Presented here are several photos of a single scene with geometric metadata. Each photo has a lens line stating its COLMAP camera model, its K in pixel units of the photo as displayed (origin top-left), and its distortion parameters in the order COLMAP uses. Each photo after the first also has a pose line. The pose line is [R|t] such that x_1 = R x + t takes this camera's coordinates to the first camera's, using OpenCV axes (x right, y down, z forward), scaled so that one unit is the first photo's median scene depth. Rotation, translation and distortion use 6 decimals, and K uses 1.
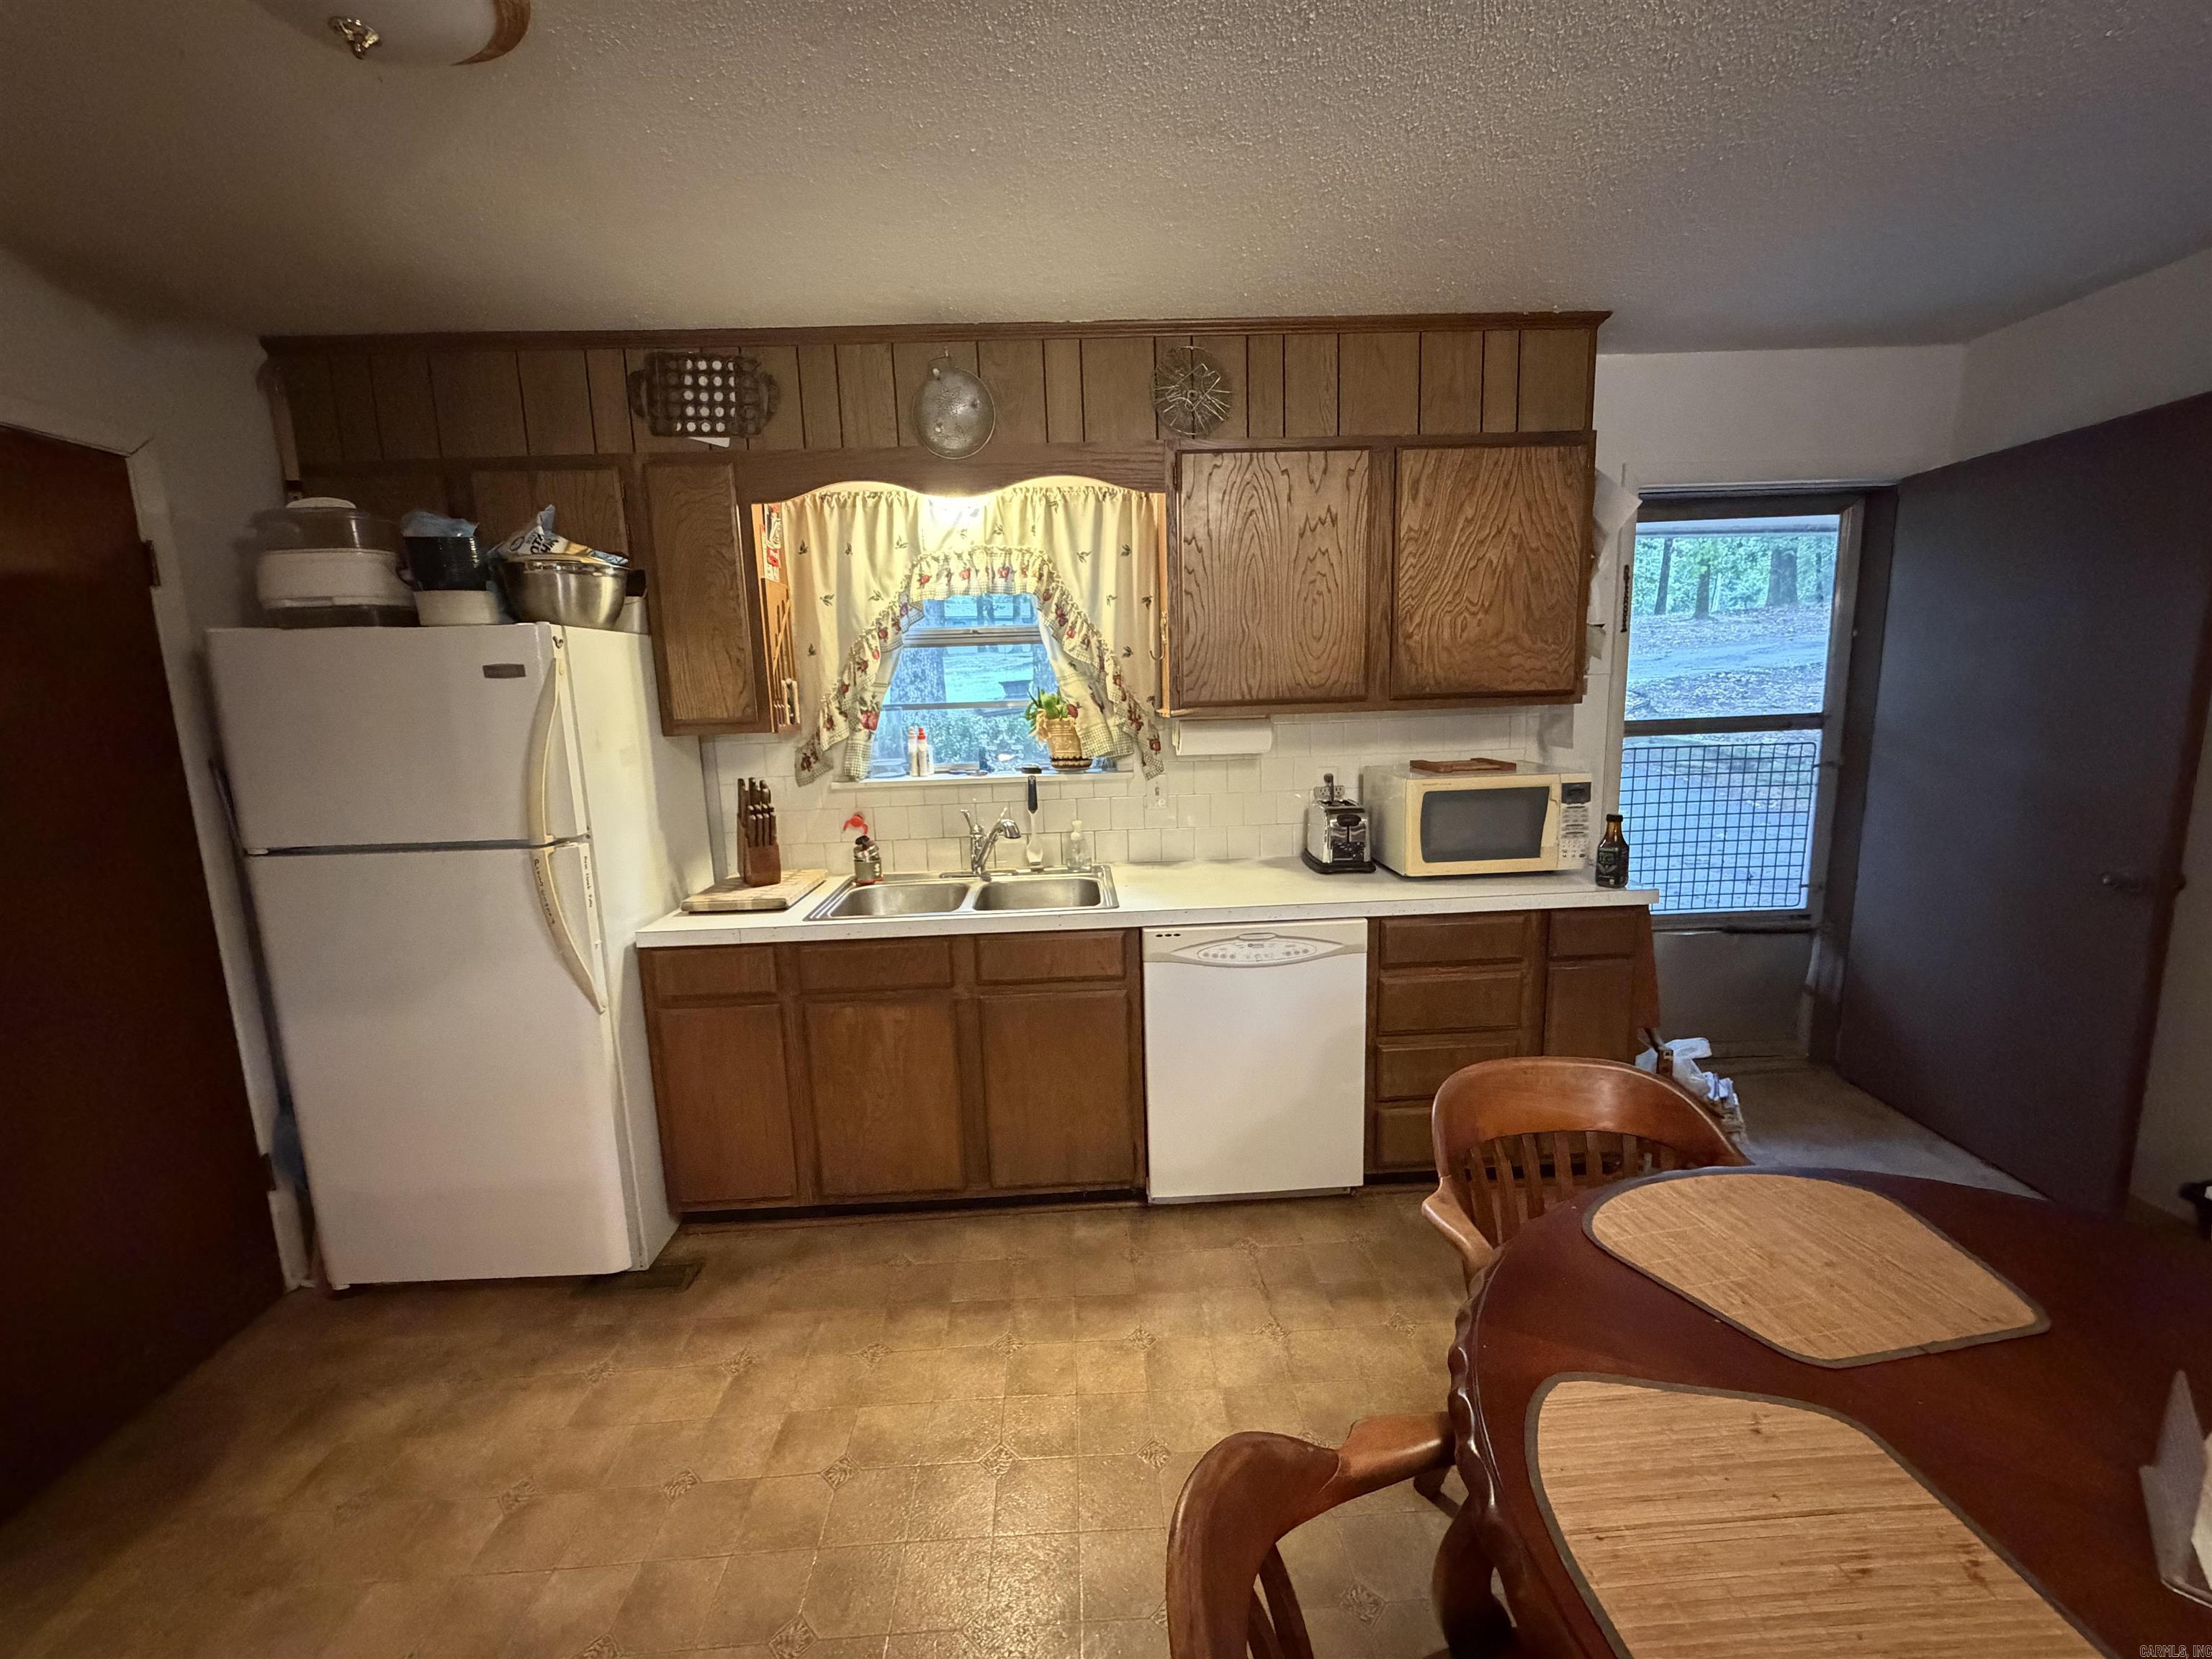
lens RADIAL K [[880.9, 0, 1105.1], [0, 880.9, 828.3], [0, 0, 1]] dist [-0.000495, 0.000360]
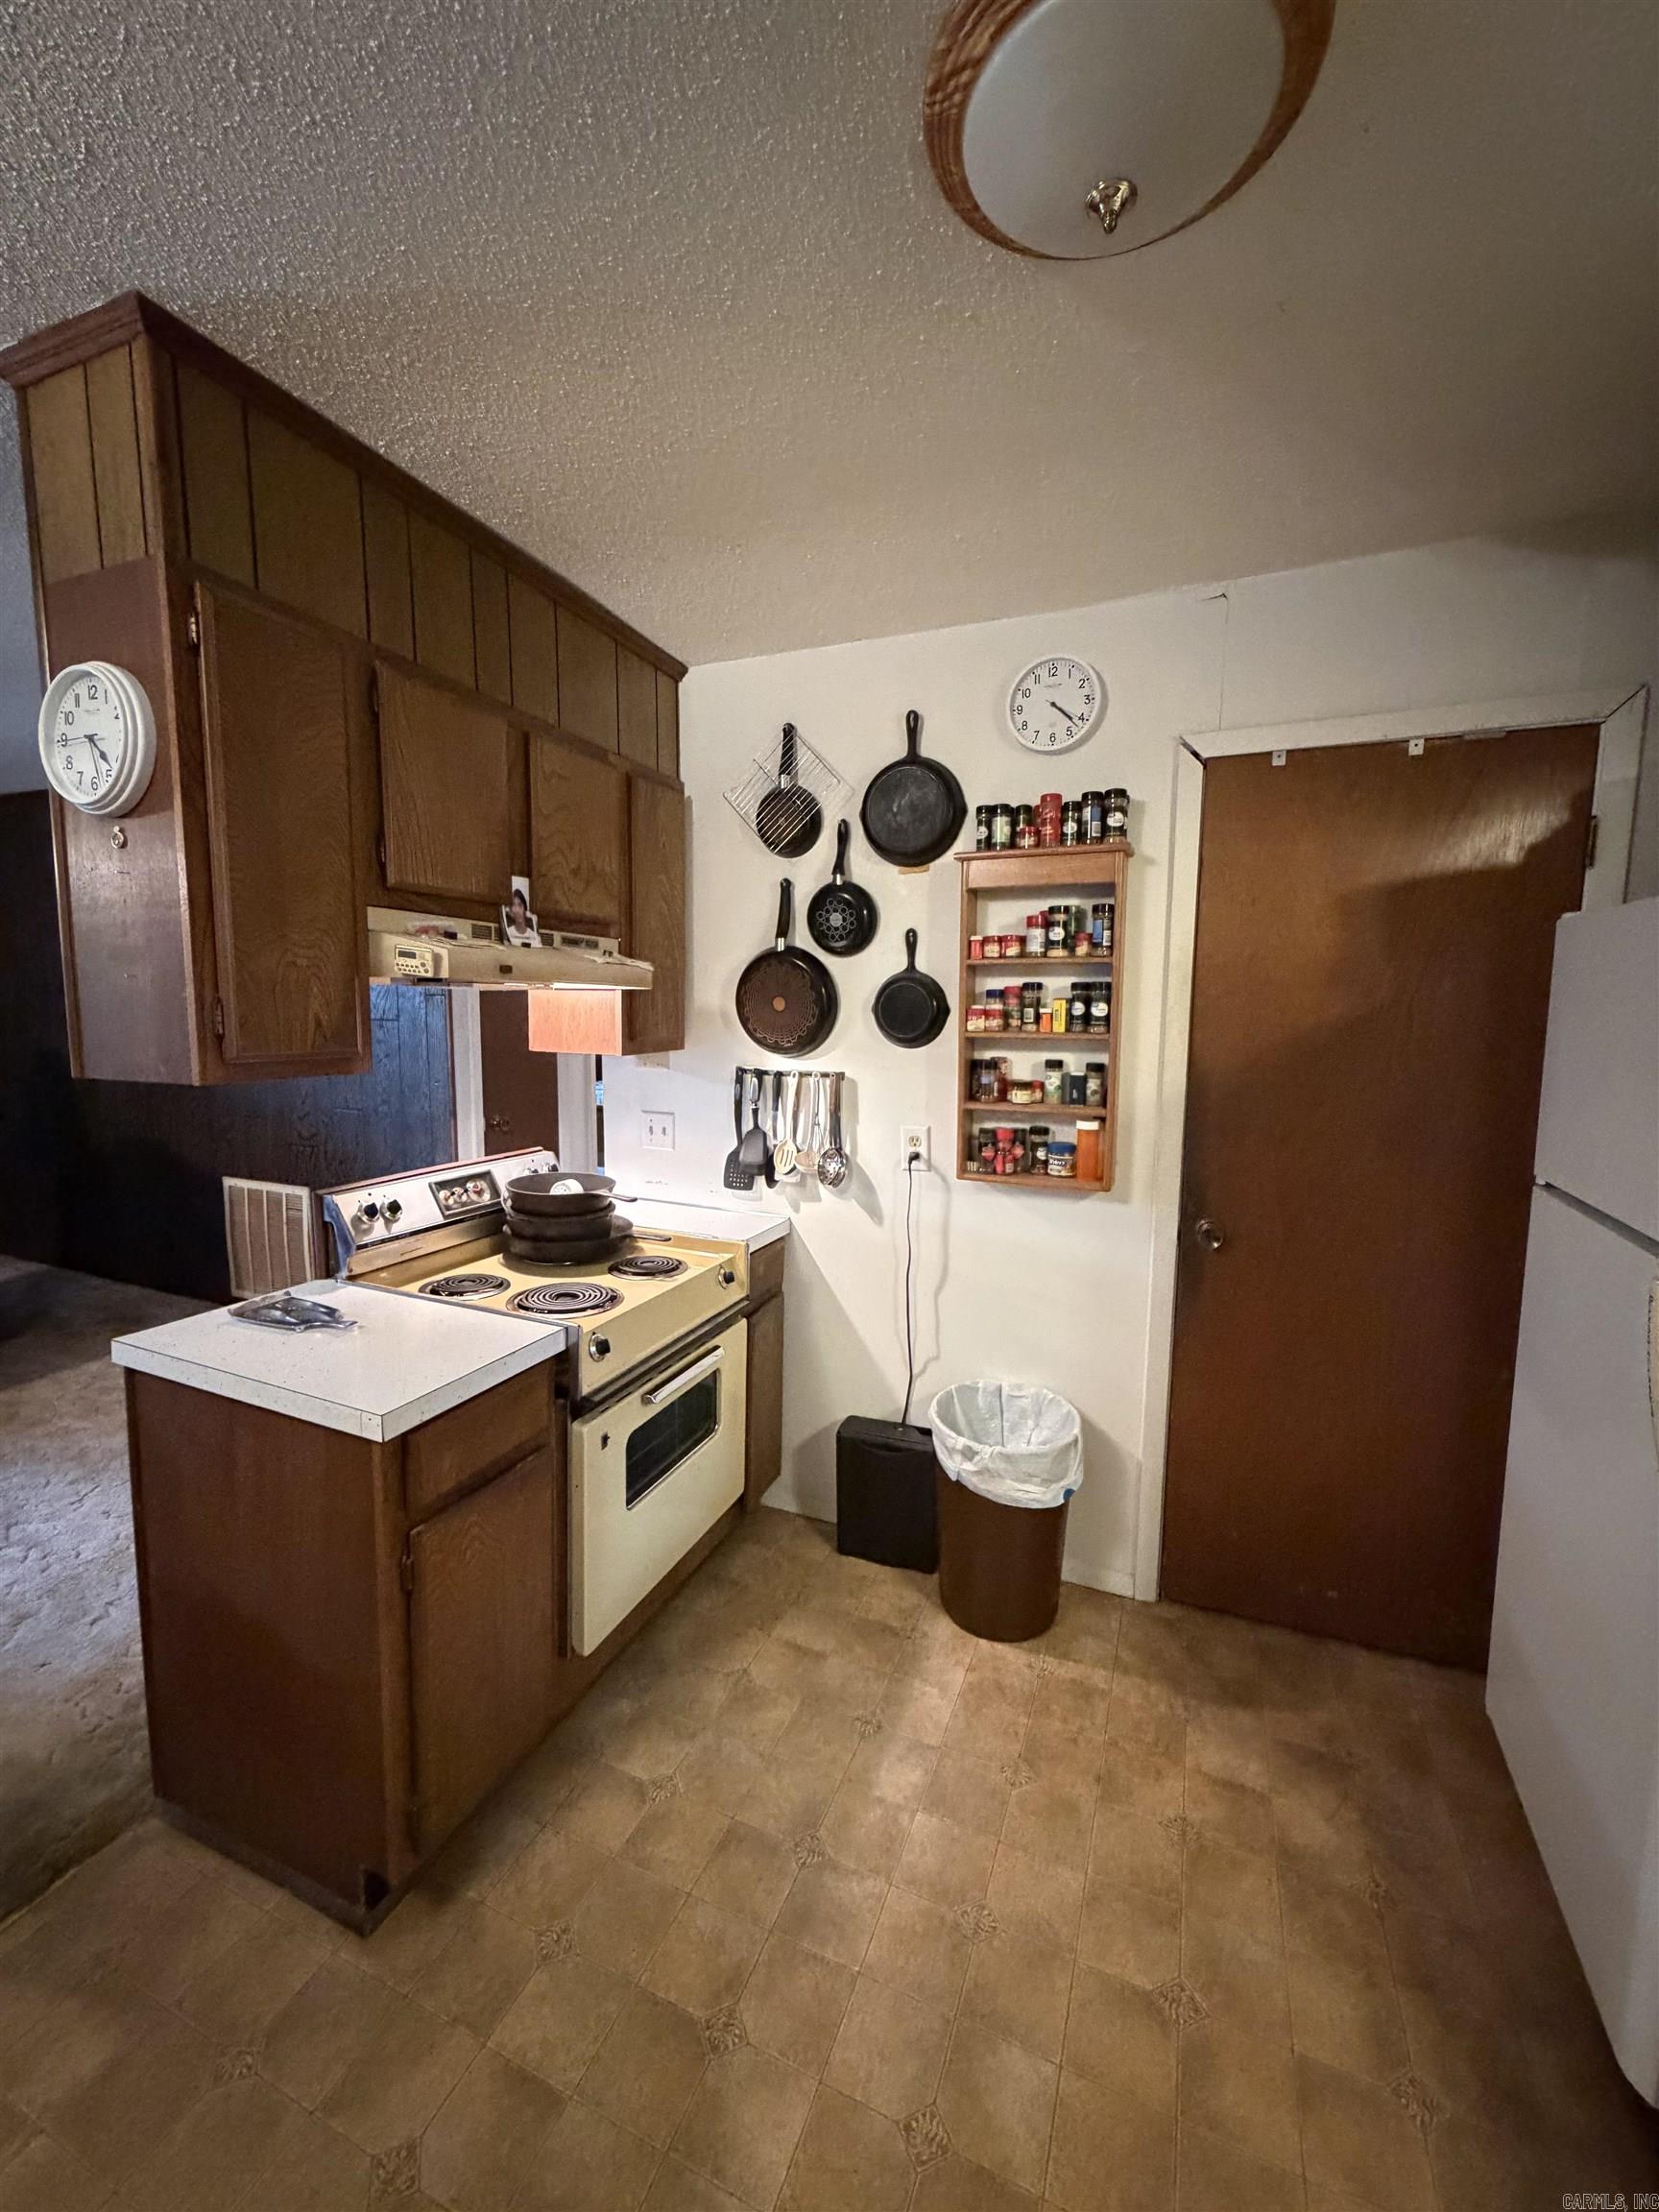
lens RADIAL K [[880.9, 0, 835.1], [0, 880.9, 1104.8], [0, 0, 1]] dist [-0.000495, 0.000360]
pose [[-0.421120, 0.134163, -0.897027, 0.046001], [-0.139382, 0.967679, 0.210164, -0.101446], [0.896231, 0.213534, -0.388810, 0.577814]]
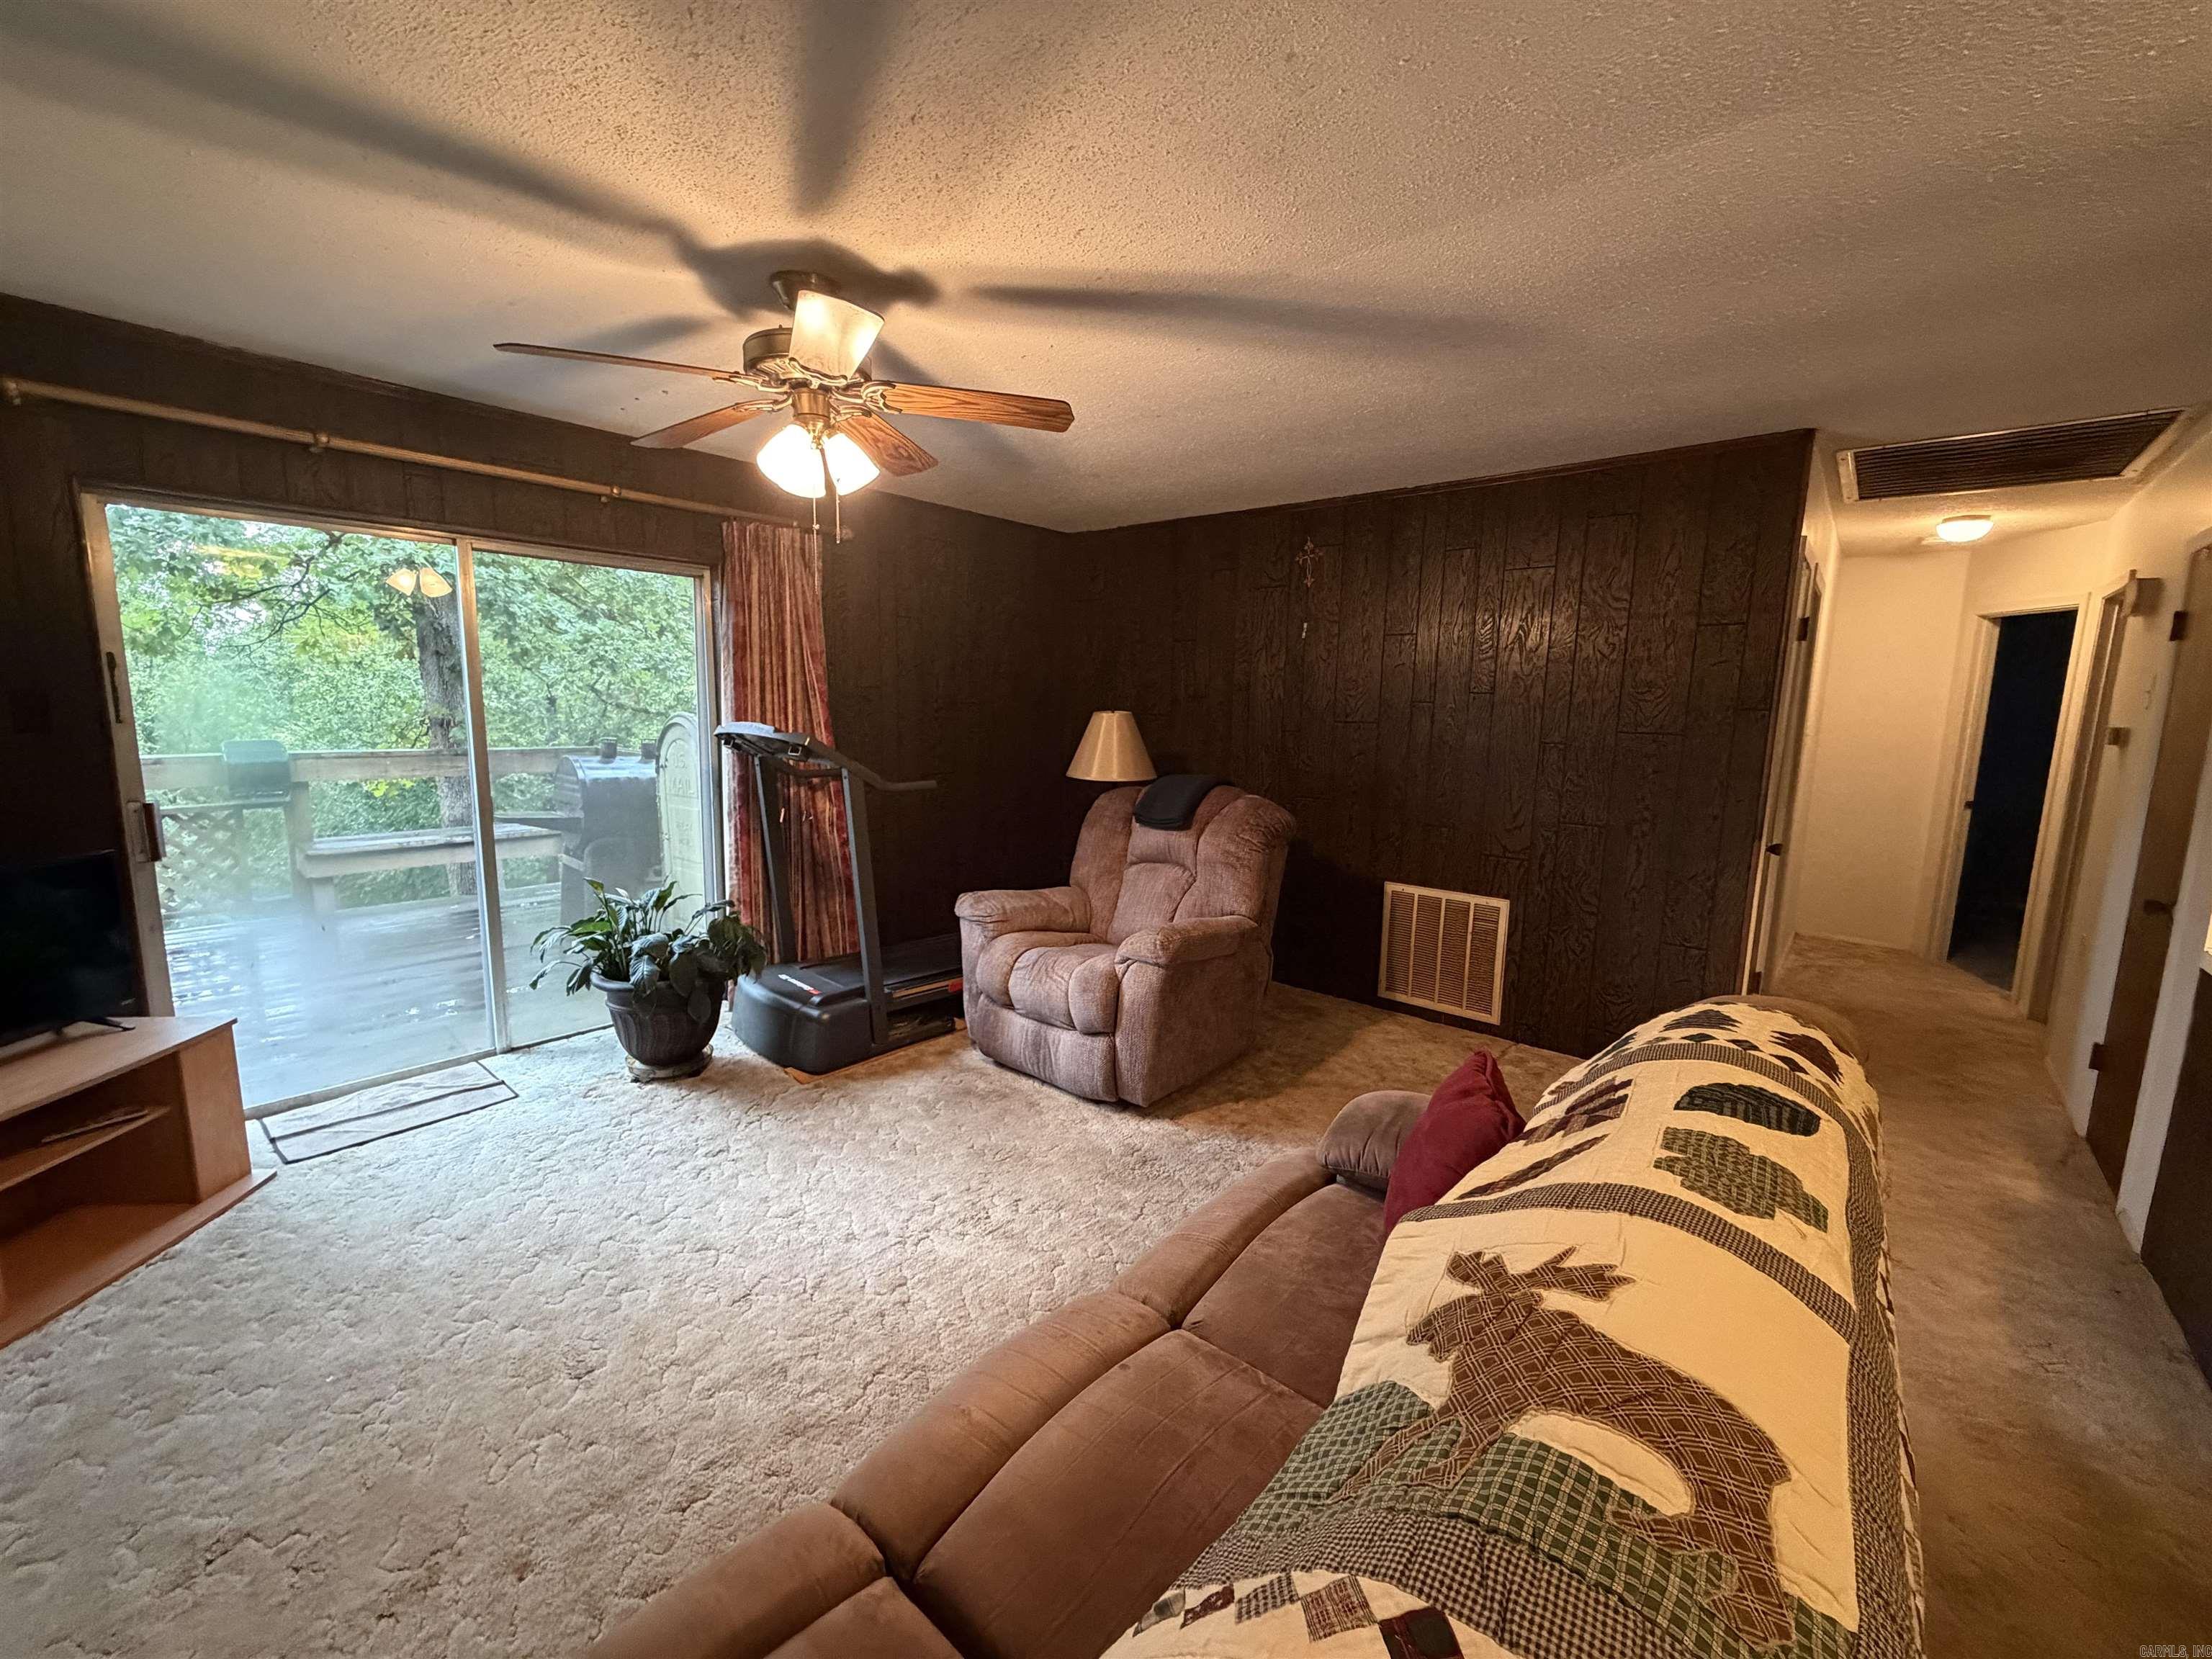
lens RADIAL K [[880.9, 0, 1103.6], [0, 880.9, 829.8], [0, 0, 1]] dist [-0.000495, 0.000360]
pose [[-0.689200, 0.119367, -0.714671, 0.645936], [-0.112753, 0.956653, 0.268518, 0.039730], [0.715745, 0.265644, -0.645866, -0.361510]]
